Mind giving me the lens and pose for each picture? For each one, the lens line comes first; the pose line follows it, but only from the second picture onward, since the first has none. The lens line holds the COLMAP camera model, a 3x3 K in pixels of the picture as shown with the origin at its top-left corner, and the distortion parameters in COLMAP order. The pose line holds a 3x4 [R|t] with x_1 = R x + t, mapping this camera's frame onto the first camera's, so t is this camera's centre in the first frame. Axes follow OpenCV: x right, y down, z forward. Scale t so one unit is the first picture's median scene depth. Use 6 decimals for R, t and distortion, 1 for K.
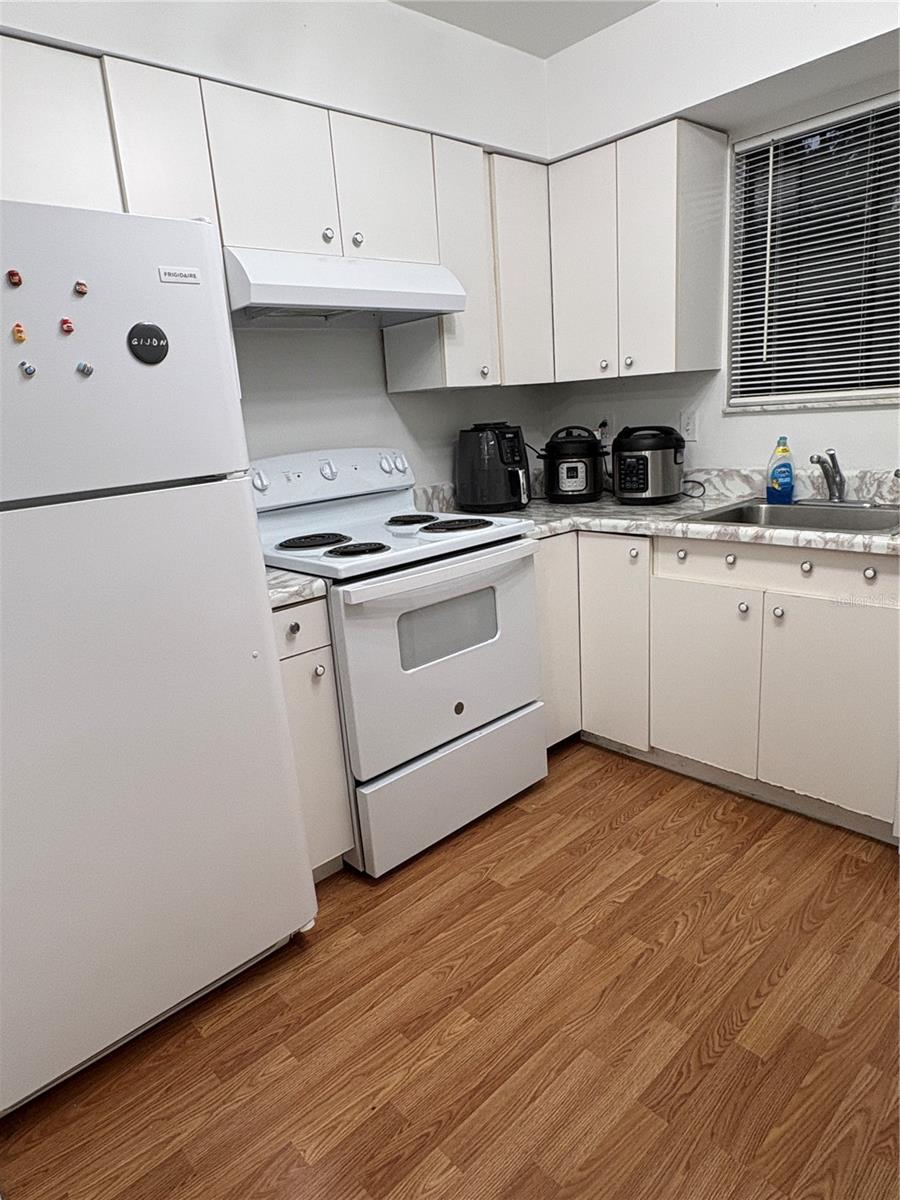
lens RADIAL K [[741.4, 0, 444.3], [0, 741.4, 596.3], [0, 0, 1]] dist [-0.001461, 0.003792]
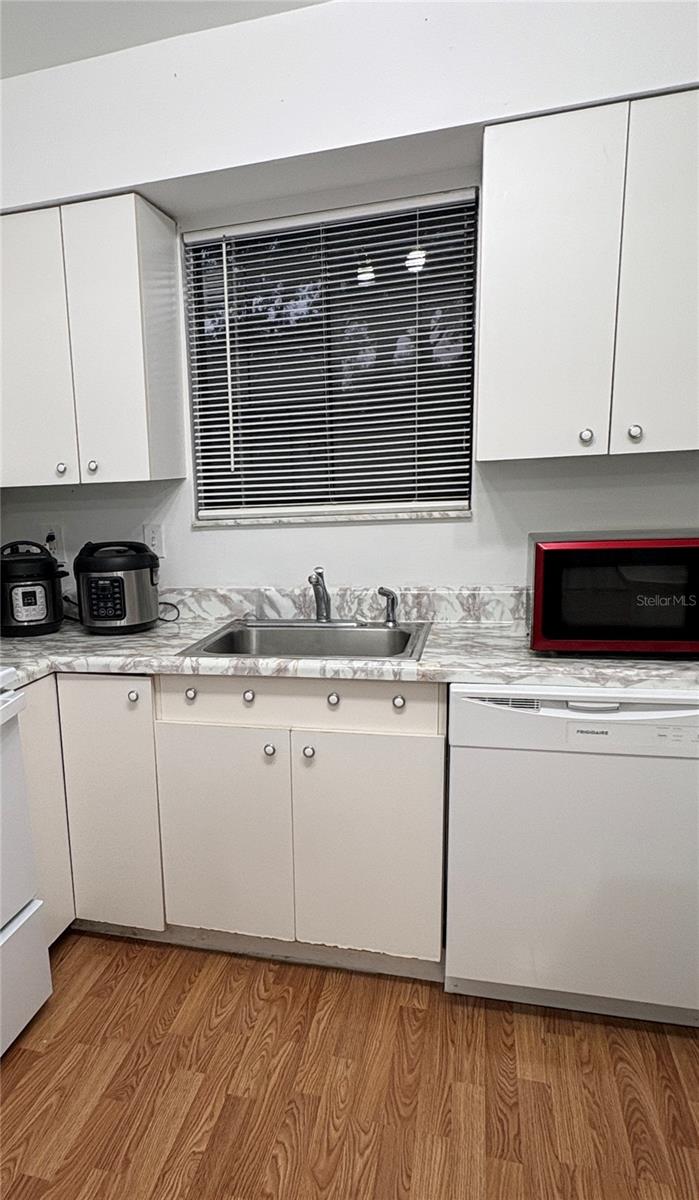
lens RADIAL K [[823.5, 0, 195.9], [0, 823.5, 663.6], [0, 0, 1]] dist [0.002032, -0.002123]
pose [[0.880245, -0.075239, 0.468516, -0.110129], [0.103450, 0.994028, -0.034731, -0.055865], [-0.463105, 0.079040, 0.882772, 0.156959]]
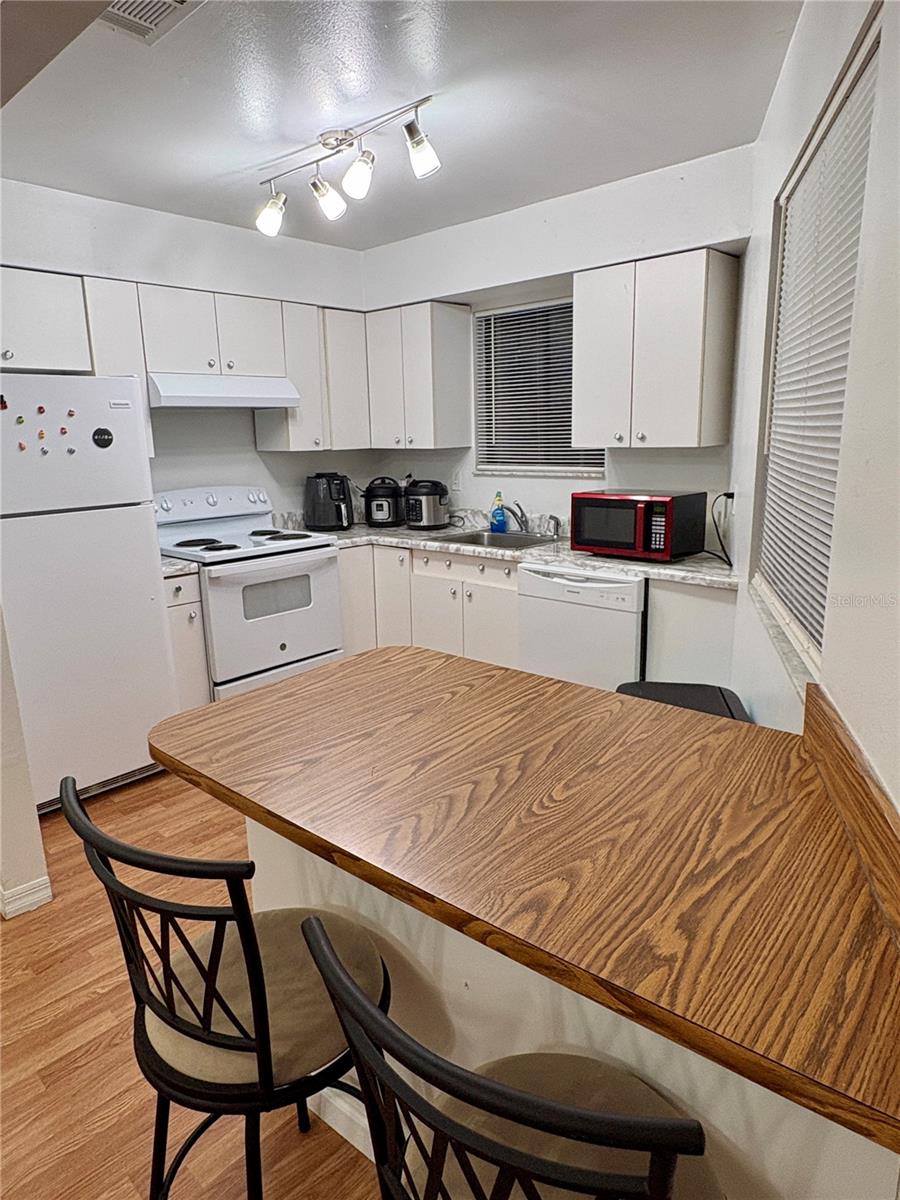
lens RADIAL K [[741.4, 0, 447.1], [0, 741.4, 598.3], [0, 0, 1]] dist [-0.001461, 0.003792]
pose [[0.995701, 0.033135, 0.086495, 0.220416], [-0.030418, 0.999007, -0.032541, 0.079417], [-0.087487, 0.029770, 0.995721, -0.635541]]
